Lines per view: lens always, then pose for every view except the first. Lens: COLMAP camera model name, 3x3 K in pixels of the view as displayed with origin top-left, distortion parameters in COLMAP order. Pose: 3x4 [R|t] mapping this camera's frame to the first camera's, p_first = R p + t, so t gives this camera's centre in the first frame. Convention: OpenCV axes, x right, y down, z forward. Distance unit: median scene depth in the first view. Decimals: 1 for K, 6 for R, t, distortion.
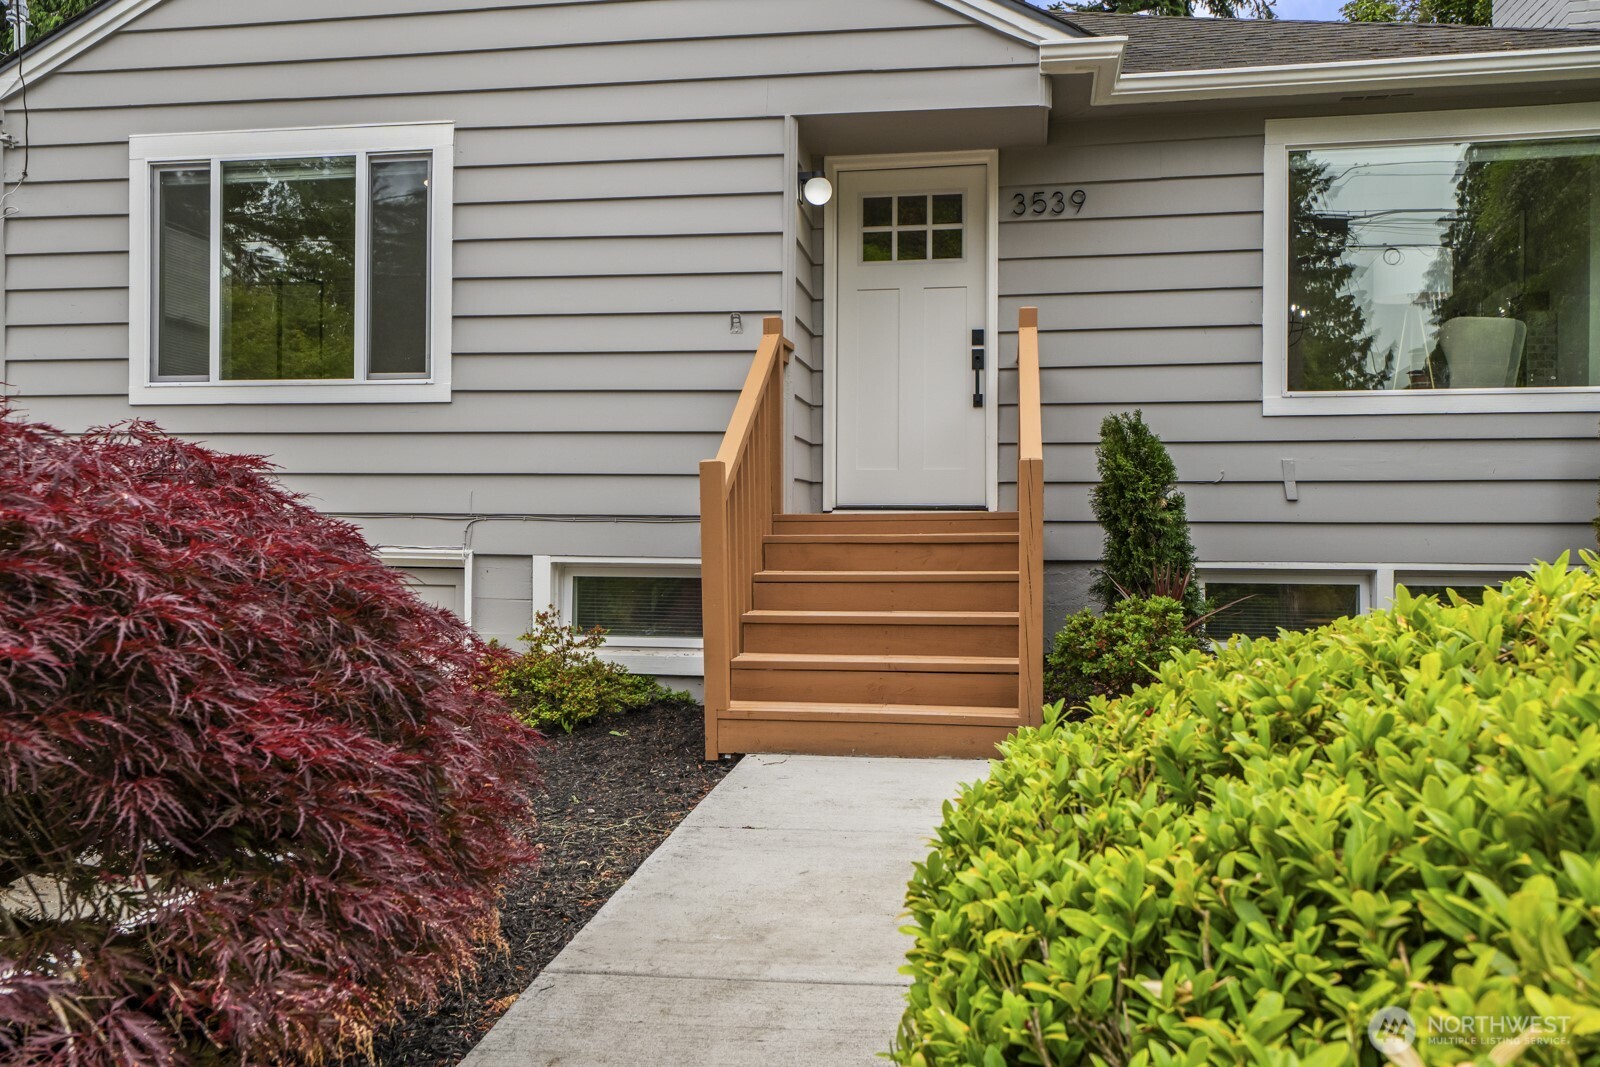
lens RADIAL K [[1280.3, 0, 795.0], [0, 1280.3, 538.8], [0, 0, 1]] dist [-0.001875, 0.016217]
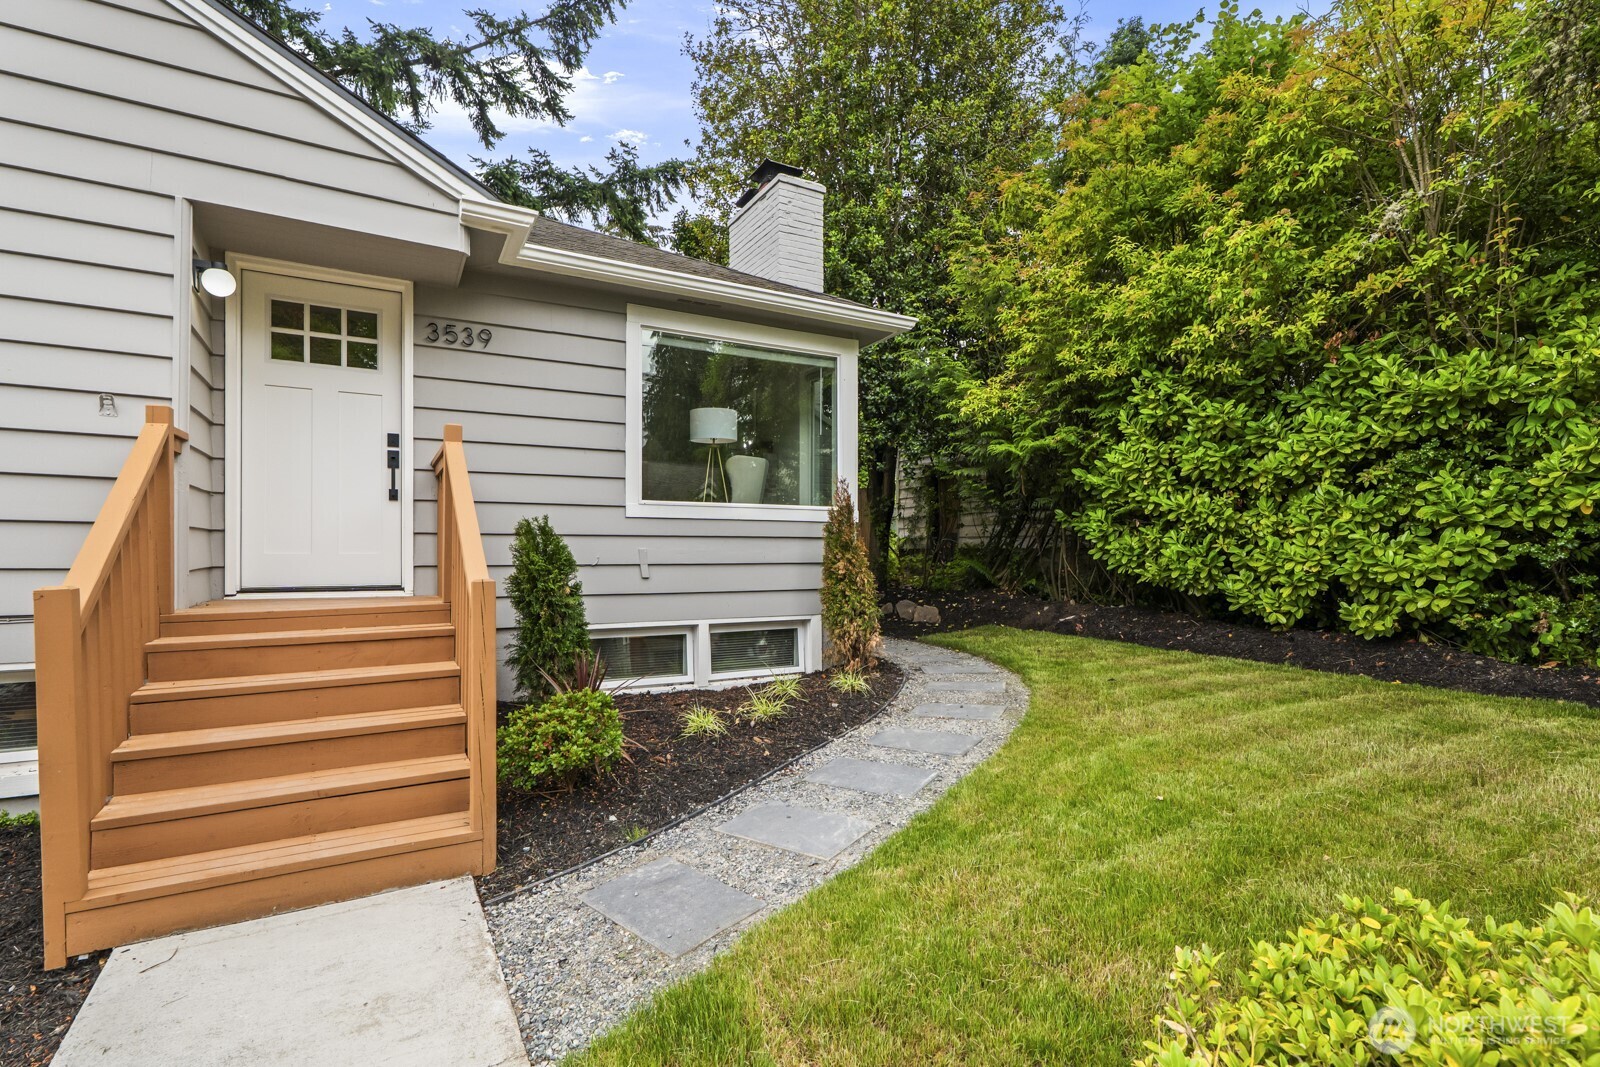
lens RADIAL K [[749.0, 0, 798.9], [0, 749.0, 549.7], [0, 0, 1]] dist [0.002965, -0.000282]
pose [[0.775794, -0.002052, 0.630982, -0.000810], [0.002181, 0.999997, 0.000570, -0.060080], [-0.630982, 0.000934, 0.775797, 0.251026]]
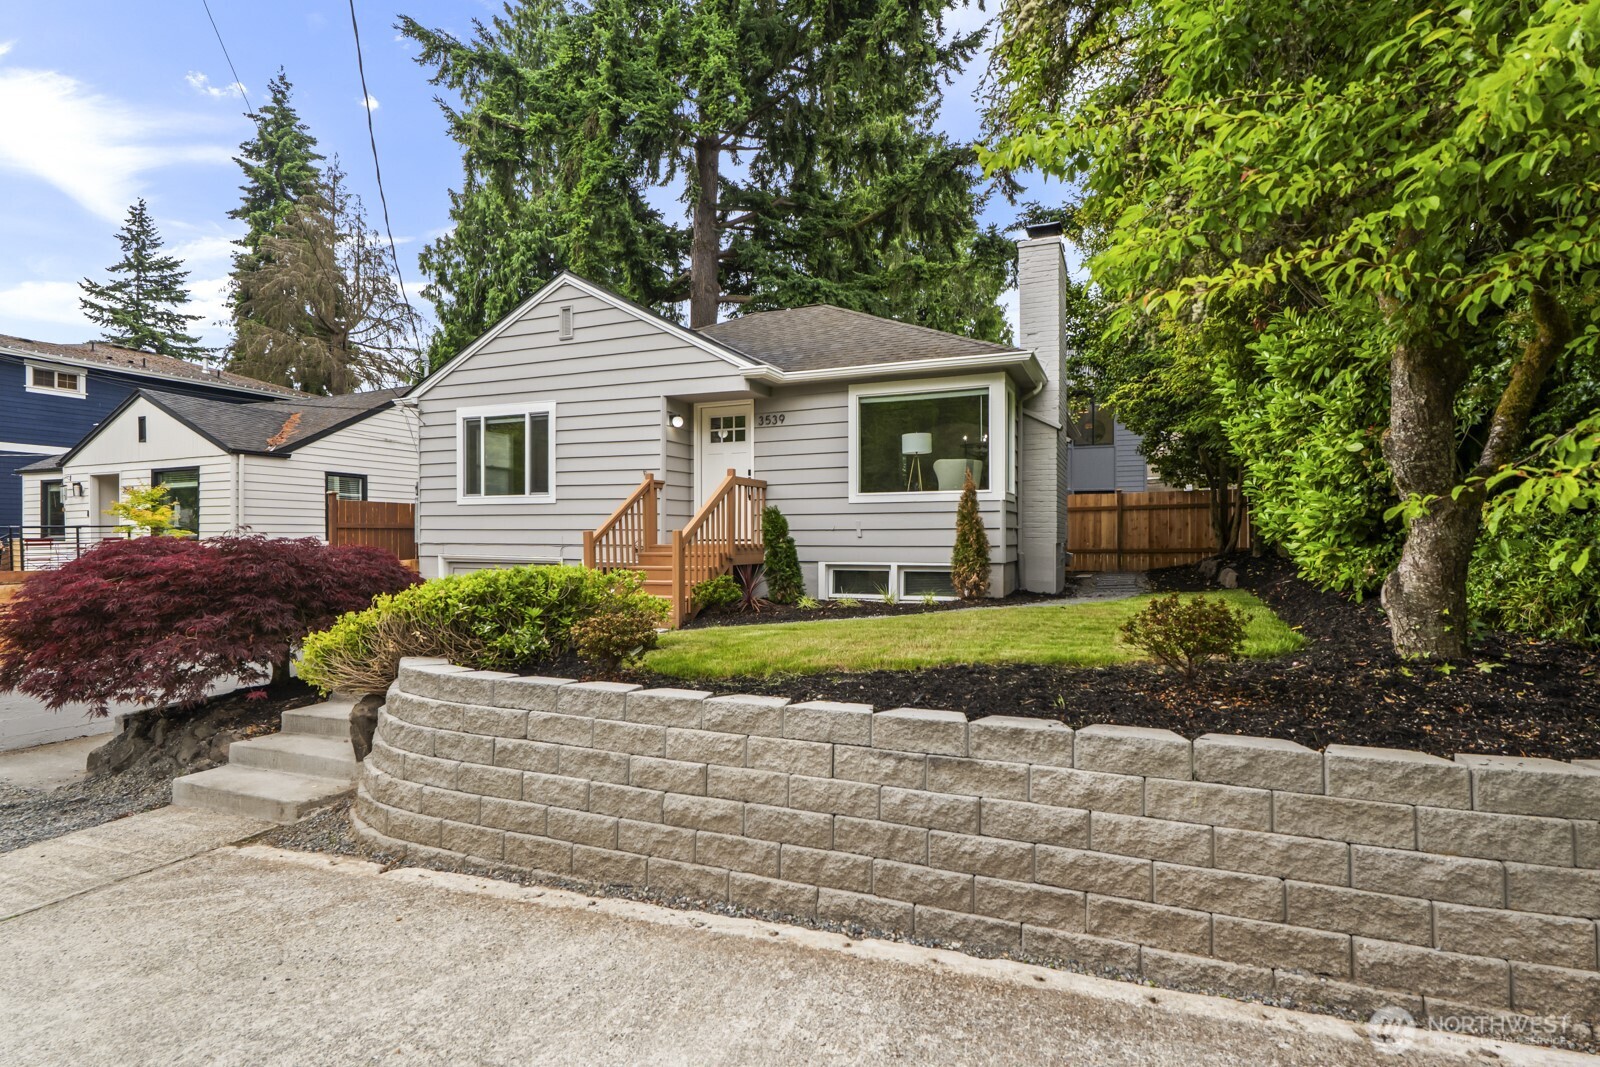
lens RADIAL K [[802.6, 0, 787.5], [0, 802.6, 535.6], [0, 0, 1]] dist [-0.007217, 0.000728]
pose [[0.972093, -0.007503, -0.234475, 0.608838], [0.006381, 0.999964, -0.005545, -0.024885], [0.234508, 0.003894, 0.972106, -0.542351]]
